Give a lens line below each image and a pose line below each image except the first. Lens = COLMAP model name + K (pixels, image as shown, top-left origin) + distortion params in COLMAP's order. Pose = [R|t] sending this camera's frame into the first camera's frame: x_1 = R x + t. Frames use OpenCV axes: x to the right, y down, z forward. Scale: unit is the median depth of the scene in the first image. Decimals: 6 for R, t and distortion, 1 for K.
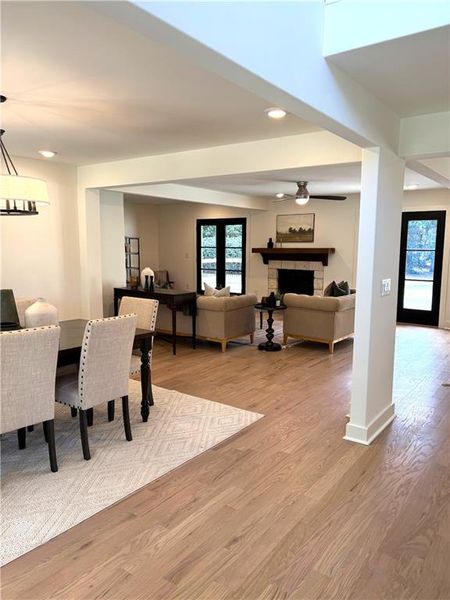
lens RADIAL K [[454.0, 0, 225.1], [0, 454.0, 303.1], [0, 0, 1]] dist [0.059963, -0.037435]
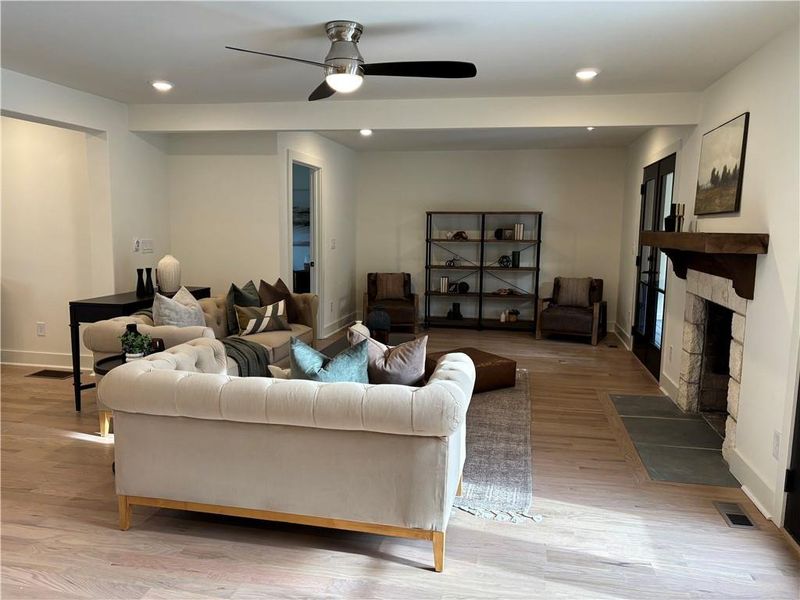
lens RADIAL K [[605.3, 0, 395.4], [0, 605.3, 297.1], [0, 0, 1]] dist [0.059963, -0.037435]
pose [[0.420479, 0.110745, -0.900518, 0.457664], [-0.131894, 0.989440, 0.060096, -0.075591], [0.897664, 0.093504, 0.430646, 0.639857]]
